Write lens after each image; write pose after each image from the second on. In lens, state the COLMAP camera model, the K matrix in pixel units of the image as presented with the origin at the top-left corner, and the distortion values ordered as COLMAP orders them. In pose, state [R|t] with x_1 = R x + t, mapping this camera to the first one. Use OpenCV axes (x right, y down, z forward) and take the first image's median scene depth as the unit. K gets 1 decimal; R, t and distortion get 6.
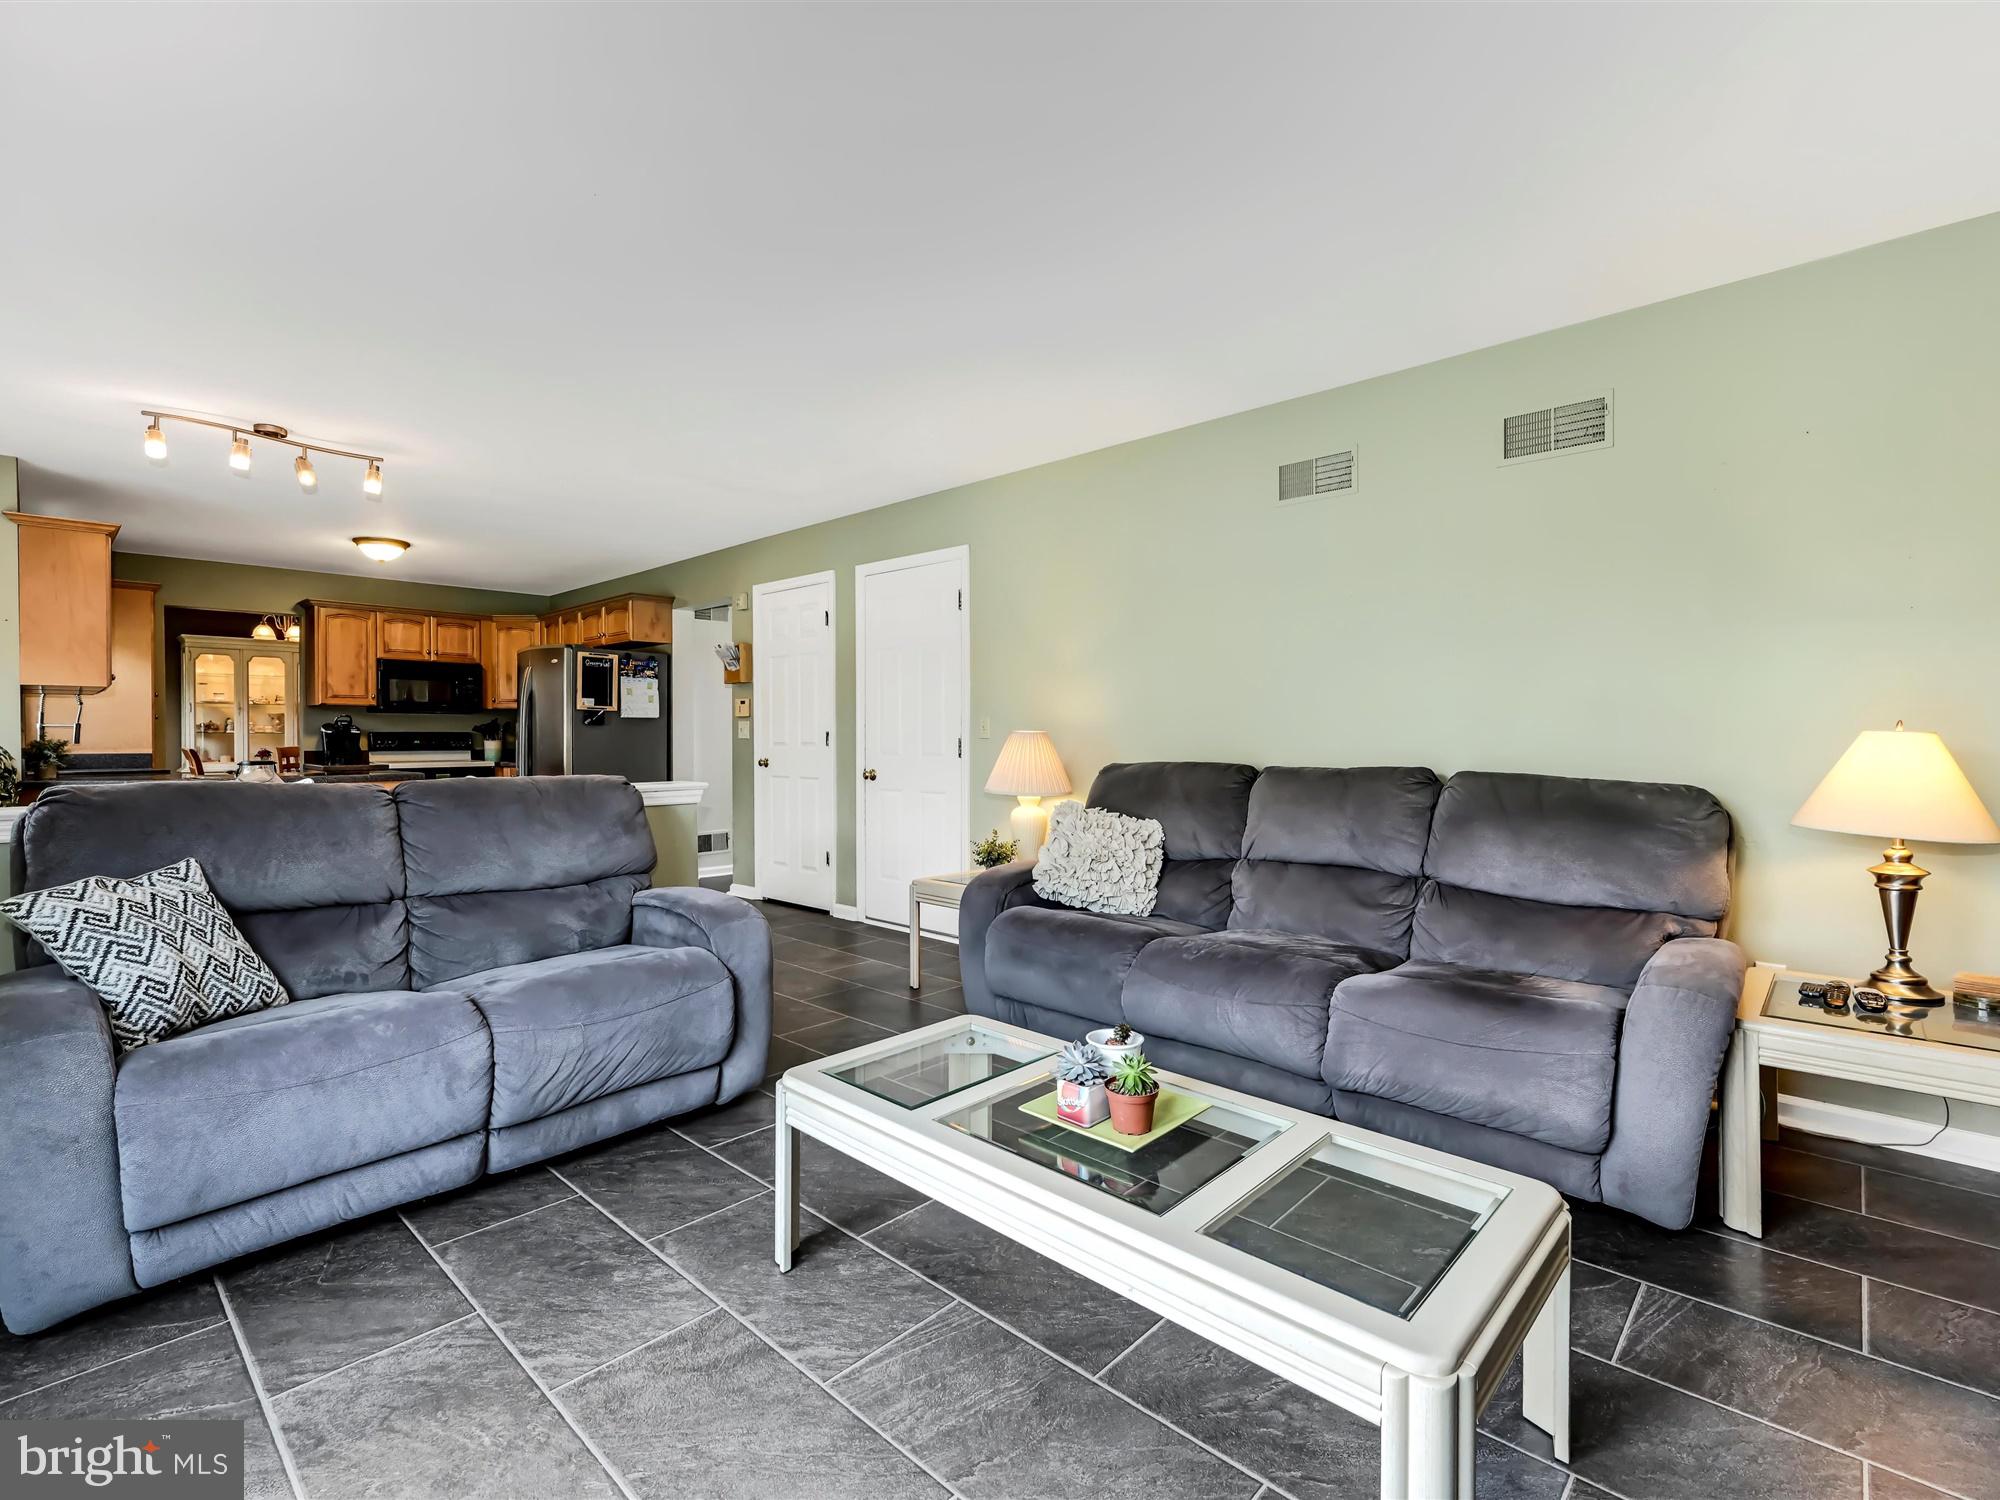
lens RADIAL K [[913.5, 0, 998.4], [0, 913.5, 739.8], [0, 0, 1]] dist [0.001595, 0.000138]
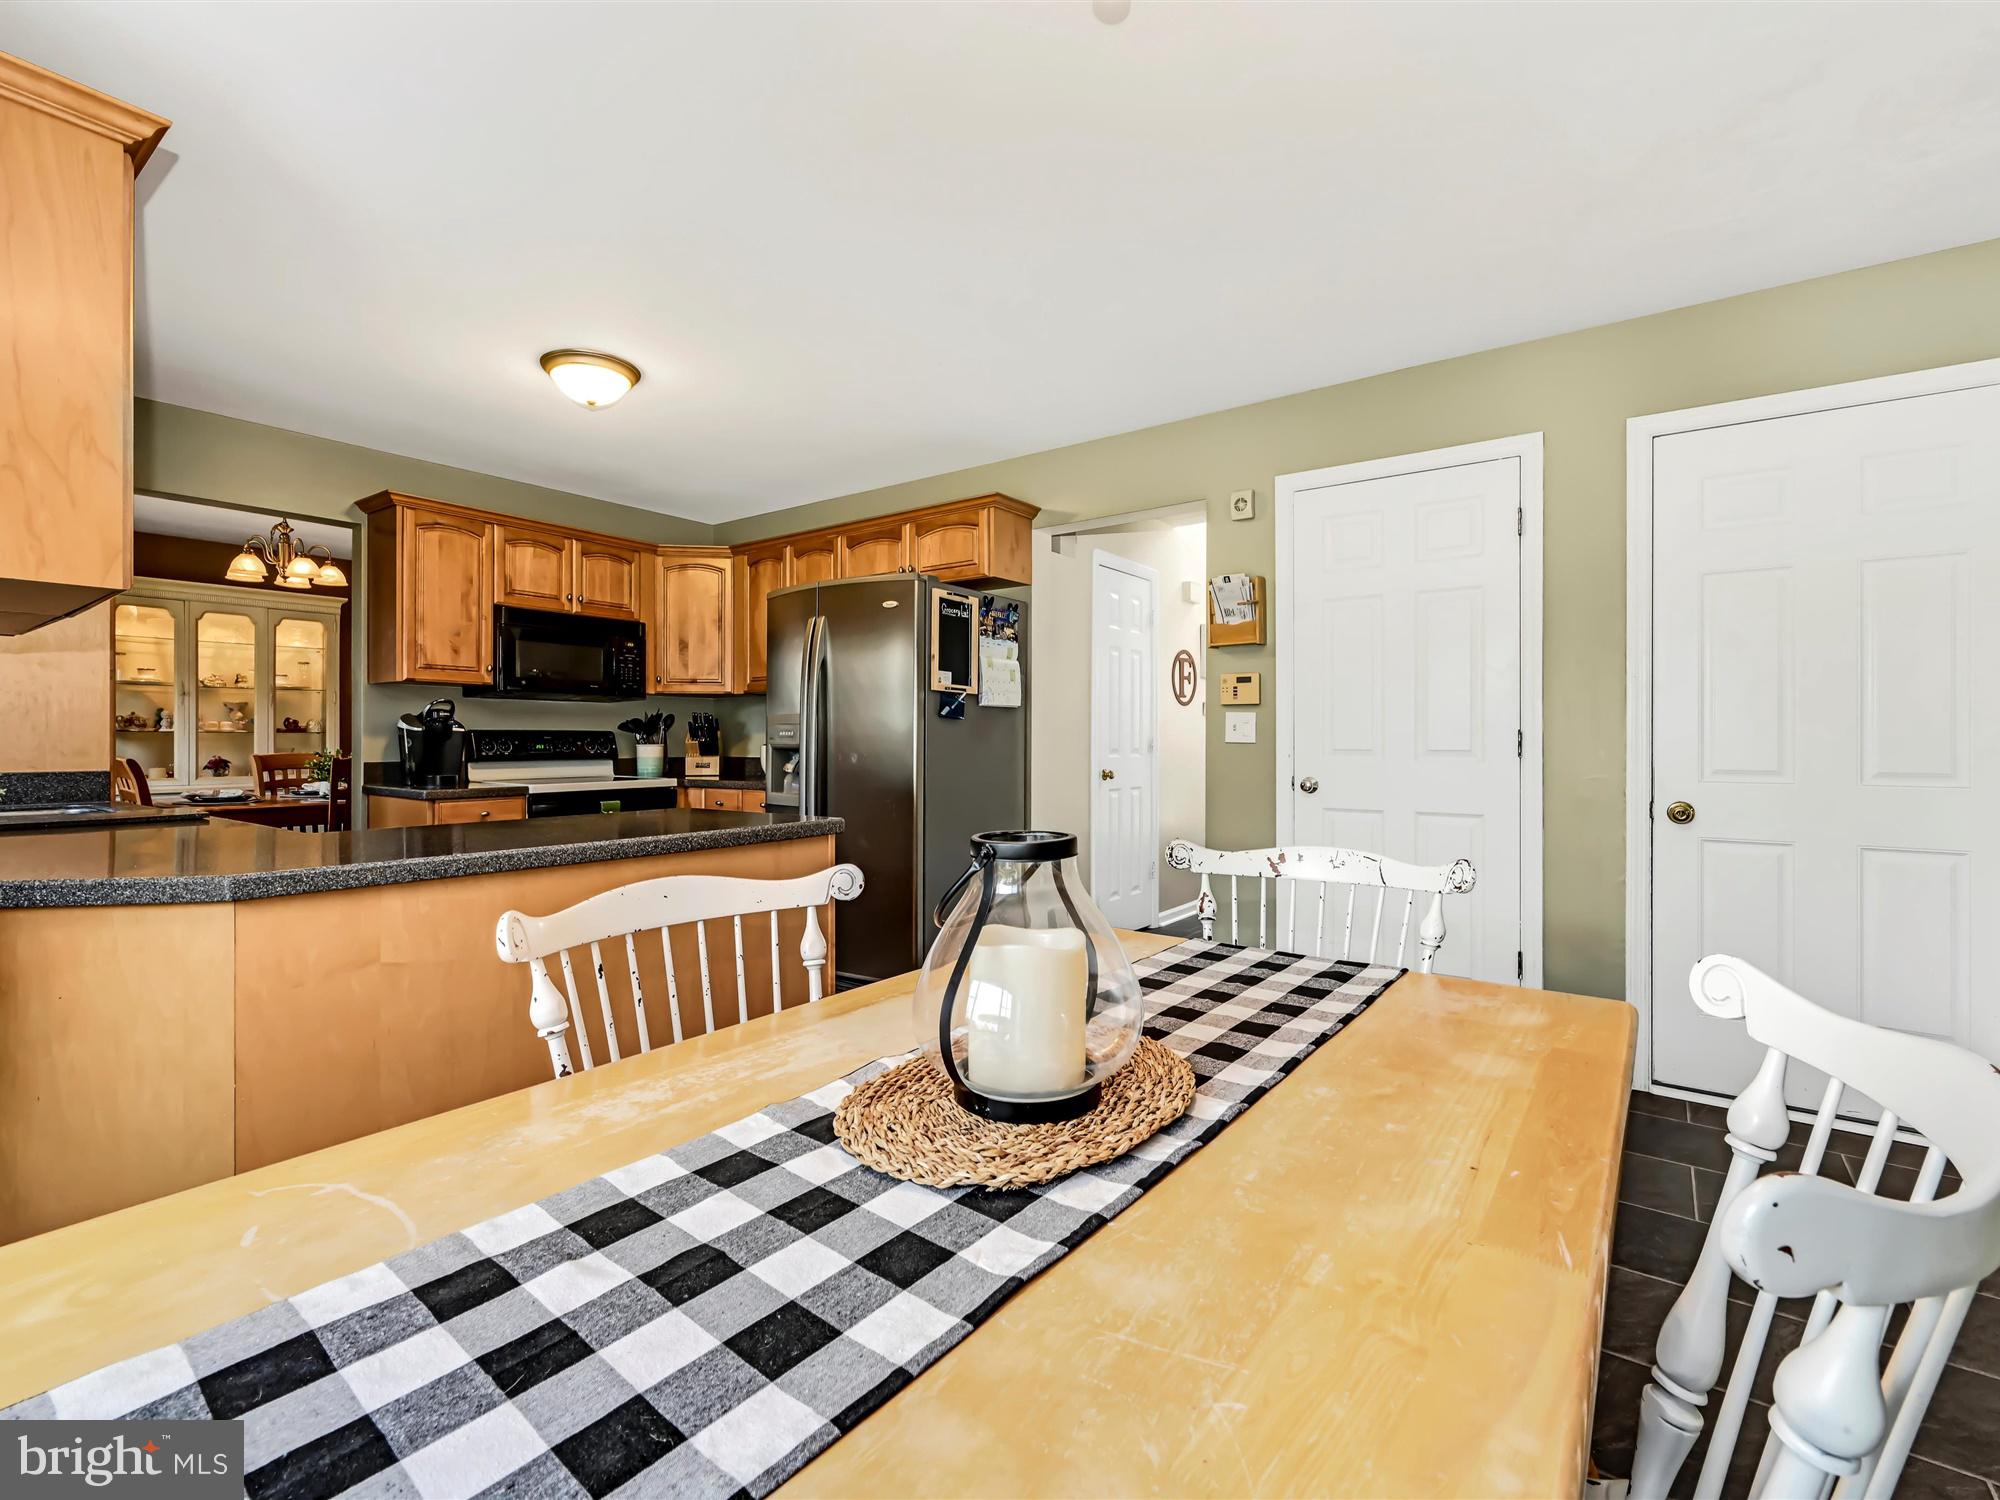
lens RADIAL K [[913.5, 0, 998.4], [0, 913.5, 739.8], [0, 0, 1]] dist [0.001595, 0.000138]
pose [[0.993271, 0.002345, 0.115792, -0.427646], [-0.001822, 0.999988, -0.004619, -0.000173], [-0.115802, 0.004377, 0.993263, 0.383039]]
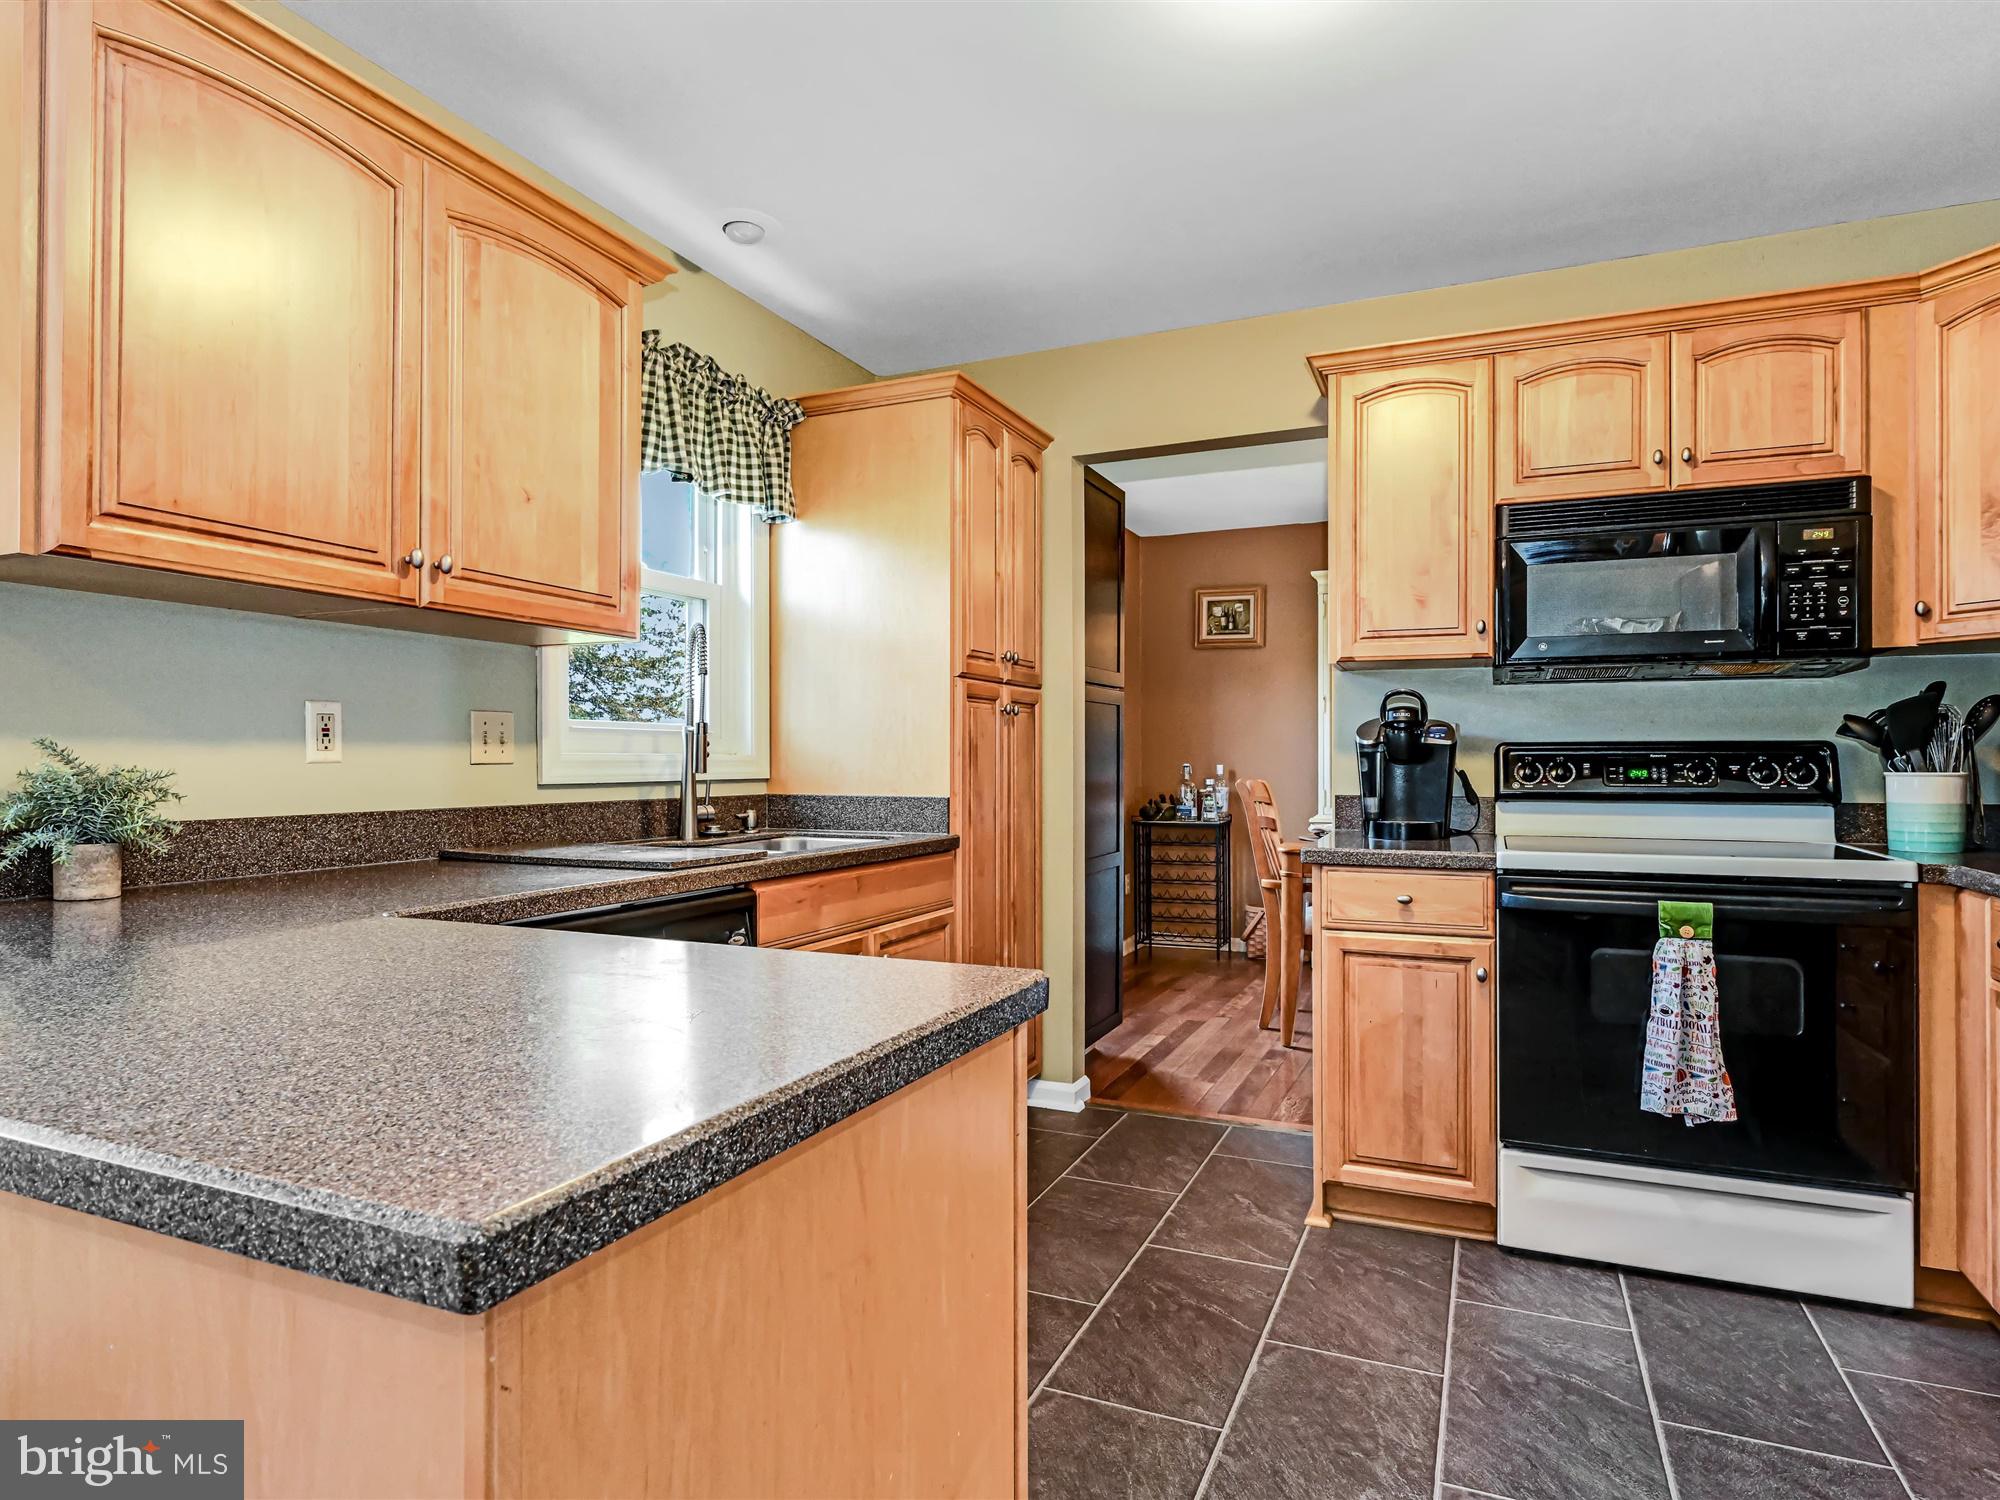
lens RADIAL K [[1143.4, 0, 989.4], [0, 1143.4, 756.7], [0, 0, 1]] dist [0.001399, -0.000339]
pose [[0.325121, 0.000698, -0.945672, -0.368693], [-0.005473, 0.999984, -0.001143, -0.001937], [0.945656, 0.005548, 0.325120, 0.712977]]
